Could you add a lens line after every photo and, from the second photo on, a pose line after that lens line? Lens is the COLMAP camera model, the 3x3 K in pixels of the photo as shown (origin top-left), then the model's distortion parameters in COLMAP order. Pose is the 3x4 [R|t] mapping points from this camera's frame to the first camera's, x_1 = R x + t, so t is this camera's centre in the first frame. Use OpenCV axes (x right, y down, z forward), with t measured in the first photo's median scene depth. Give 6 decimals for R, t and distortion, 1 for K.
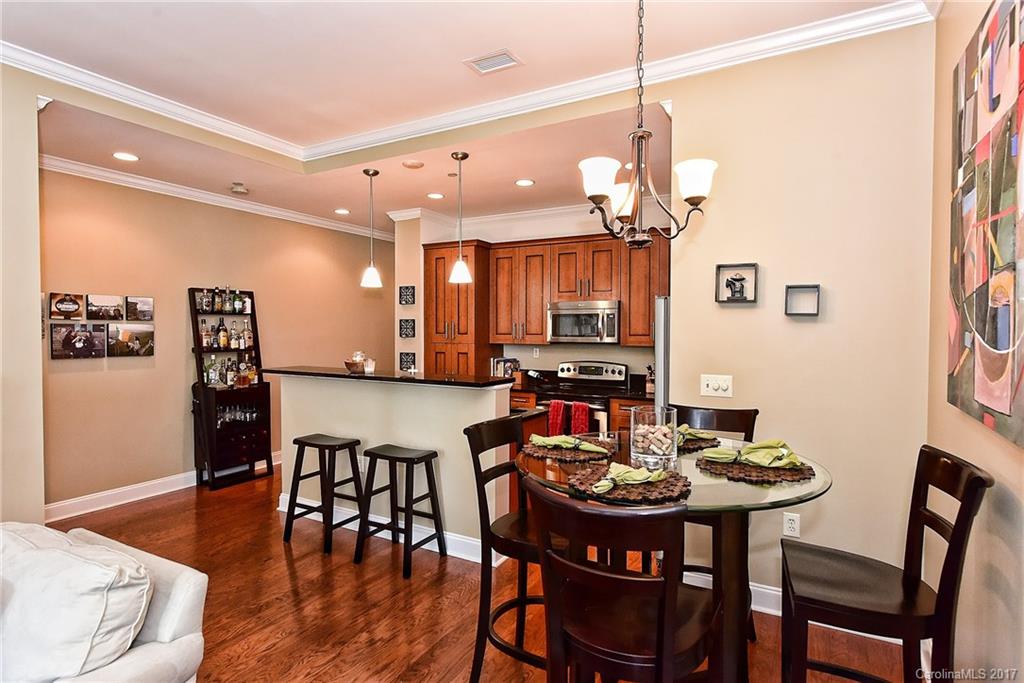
lens RADIAL K [[531.6, 0, 515.6], [0, 531.6, 341.9], [0, 0, 1]] dist [0.004162, 0.001681]
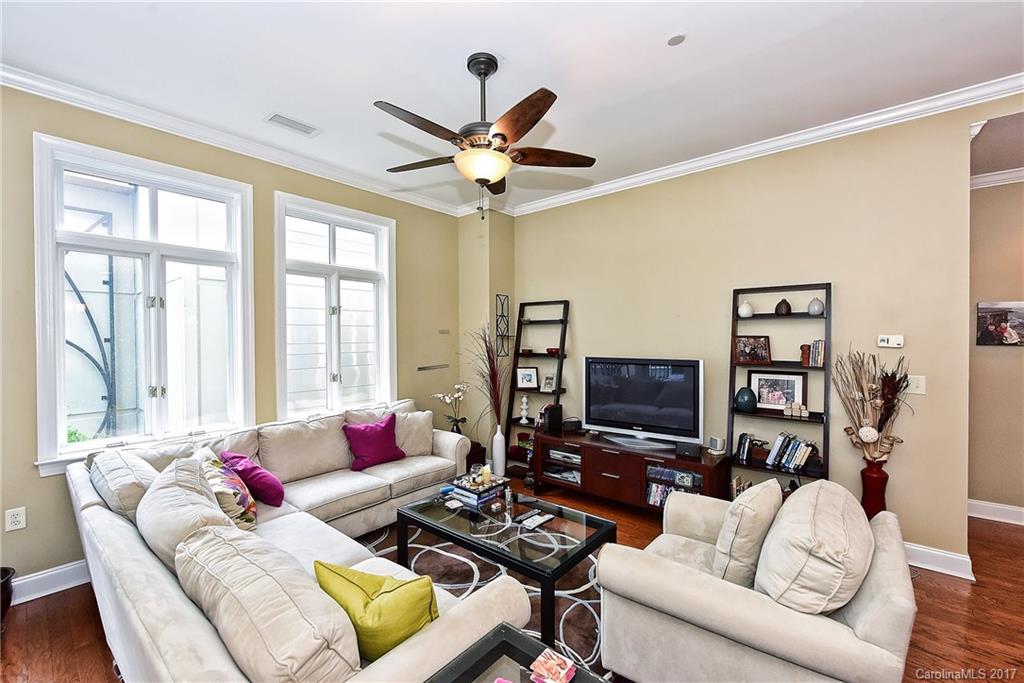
lens RADIAL K [[417.1, 0, 510.4], [0, 417.1, 347.8], [0, 0, 1]] dist [-0.000745, -0.000372]
pose [[-0.187313, 0.019756, -0.982102, 0.080137], [-0.018363, 0.999553, 0.023609, -0.002630], [0.982129, 0.022456, -0.186867, 0.144948]]
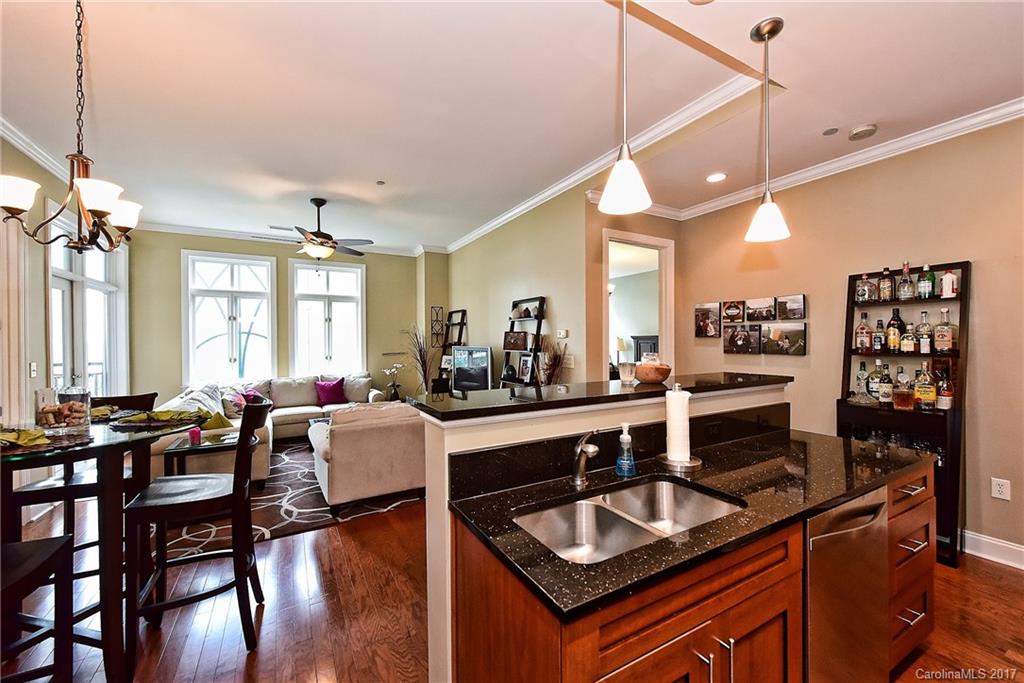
lens RADIAL K [[405.3, 0, 517.7], [0, 405.3, 343.3], [0, 0, 1]] dist [0.002444, -0.001640]
pose [[-0.512360, 0.005418, -0.858754, 0.204032], [-0.014557, 0.999782, 0.014993, 0.000877], [0.858648, 0.020183, -0.512169, 0.930626]]
